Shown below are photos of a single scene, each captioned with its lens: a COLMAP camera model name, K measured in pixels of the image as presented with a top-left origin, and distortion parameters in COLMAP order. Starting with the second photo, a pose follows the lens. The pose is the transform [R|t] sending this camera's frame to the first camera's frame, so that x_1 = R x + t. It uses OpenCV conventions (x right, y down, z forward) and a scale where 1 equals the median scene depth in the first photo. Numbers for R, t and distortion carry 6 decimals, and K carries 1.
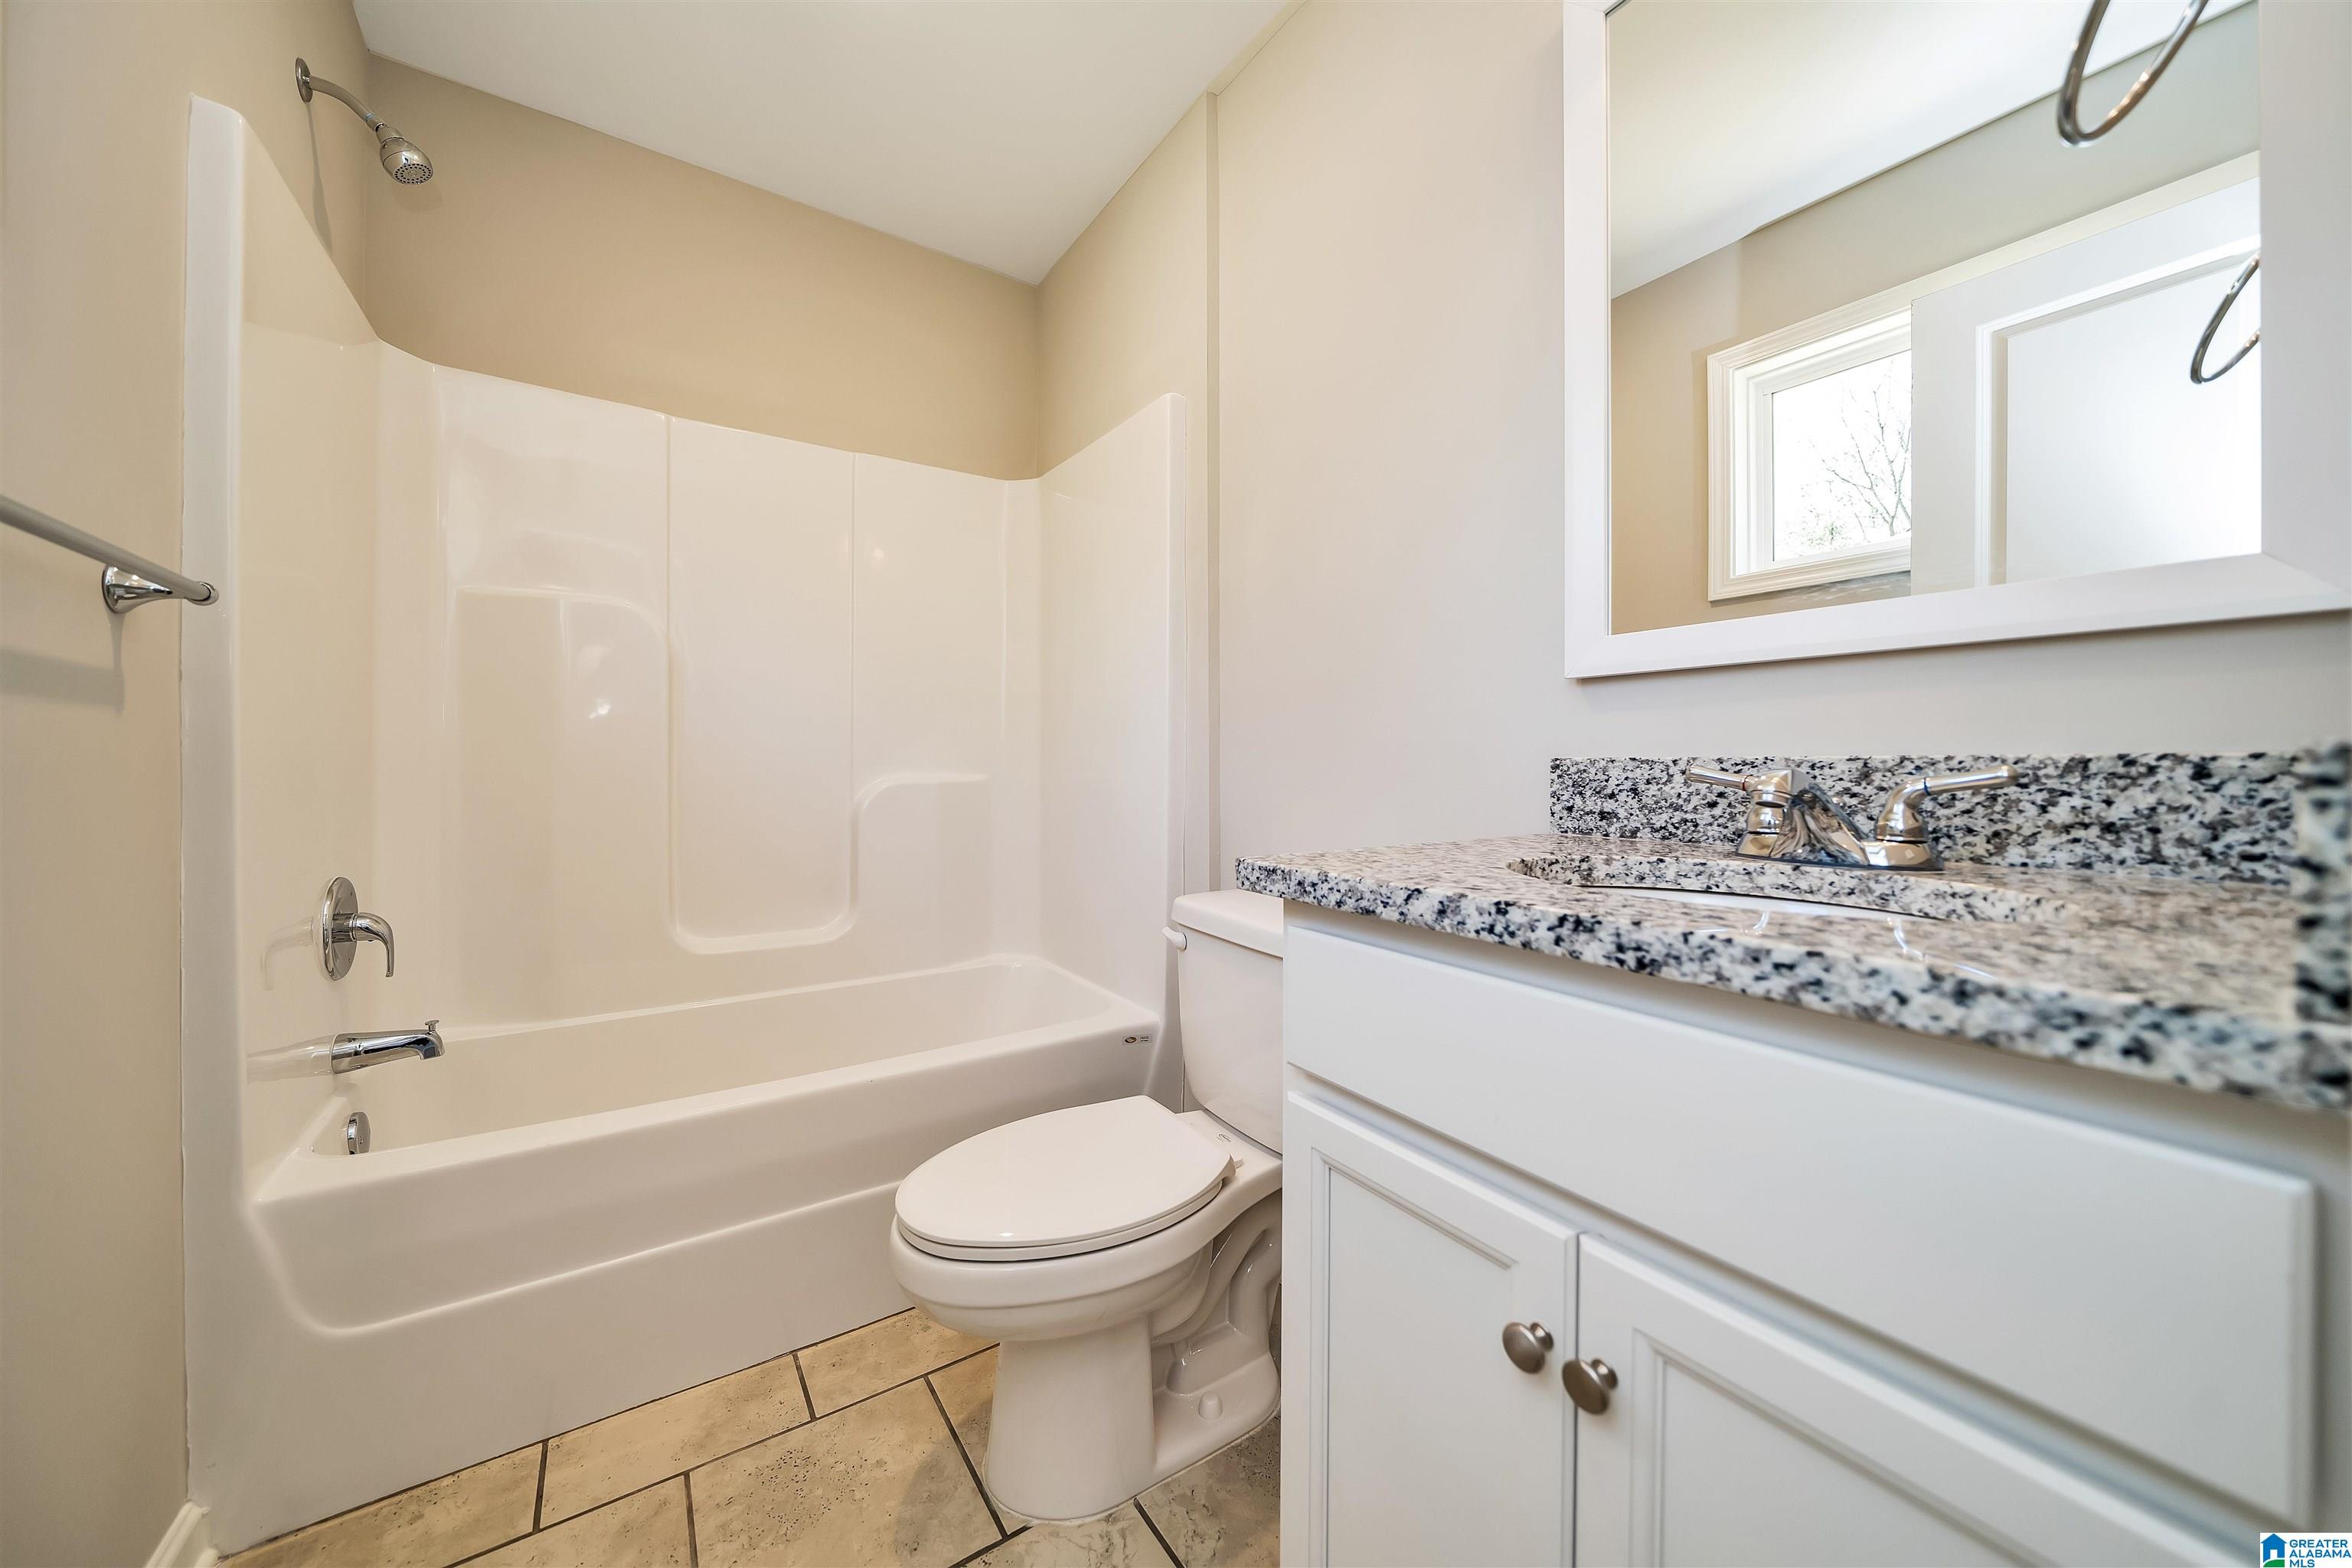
lens RADIAL K [[814.6, 0, 1188.1], [0, 814.6, 777.2], [0, 0, 1]] dist [0.000473, 0.000108]
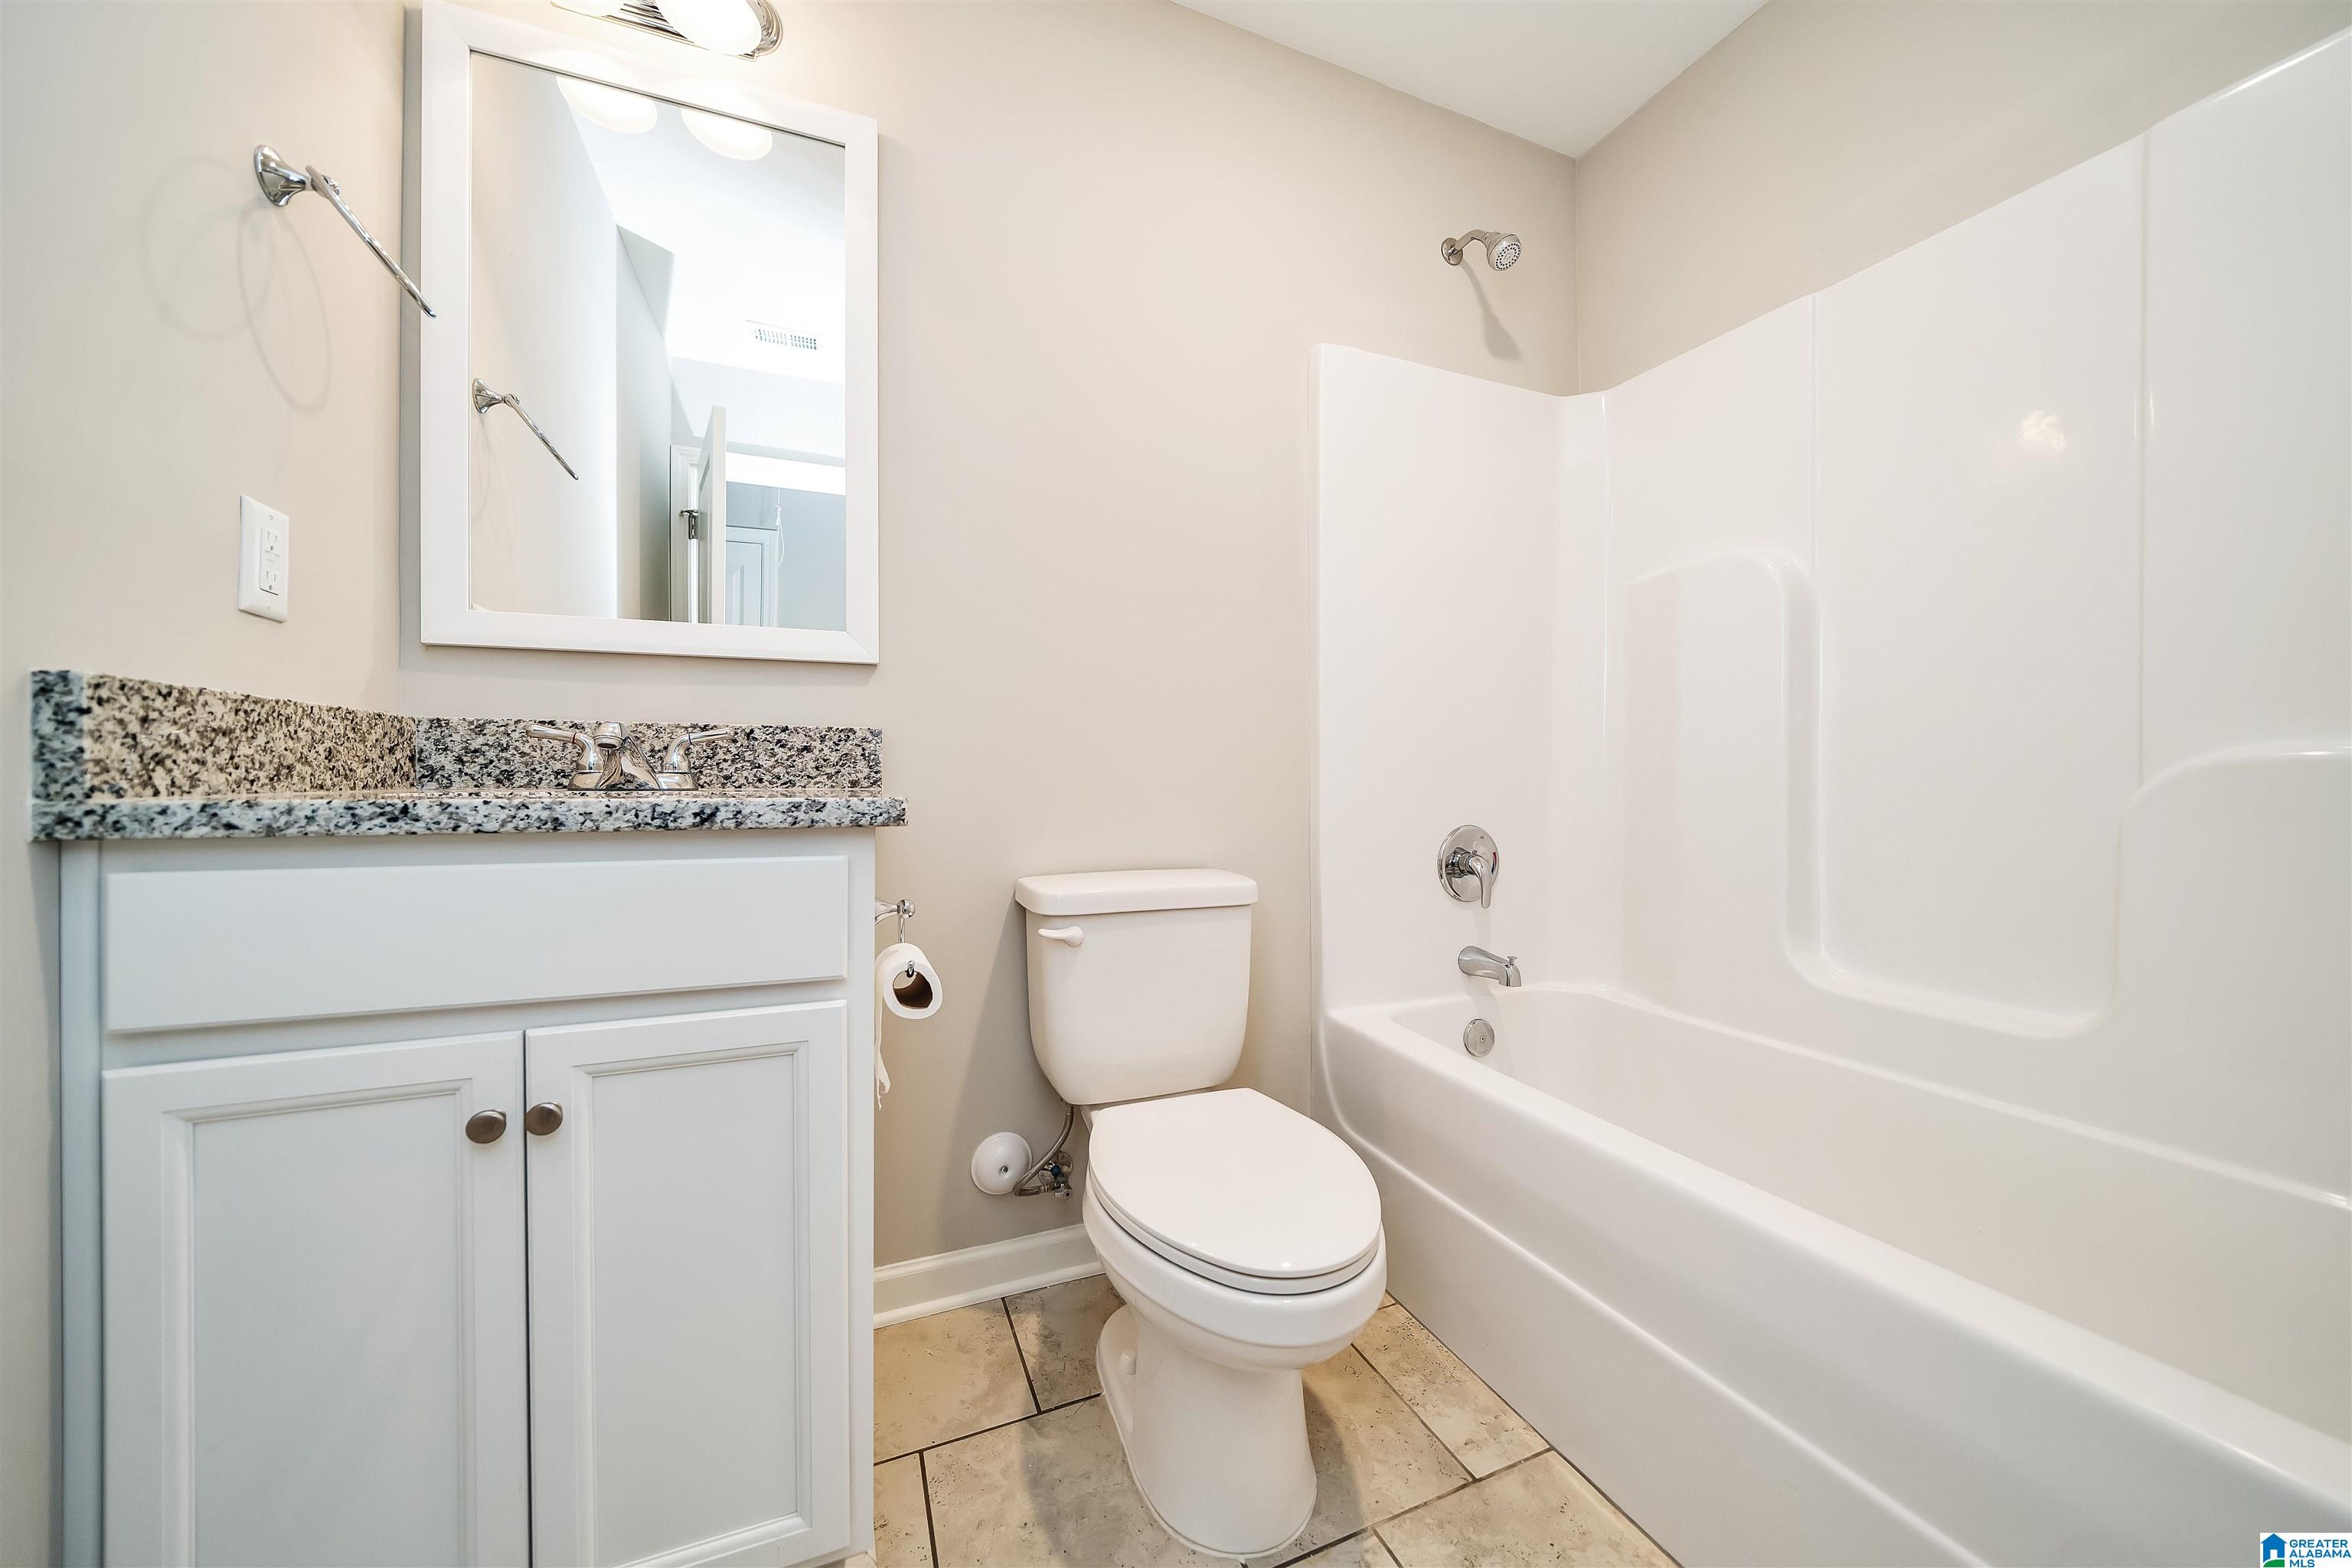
lens RADIAL K [[814.6, 0, 1181.1], [0, 814.6, 773.9], [0, 0, 1]] dist [0.000473, 0.000108]
pose [[0.213443, -0.004711, 0.976944, -0.676491], [0.003111, 0.999987, 0.004143, 0.097468], [-0.976951, 0.002155, 0.213455, -0.451937]]
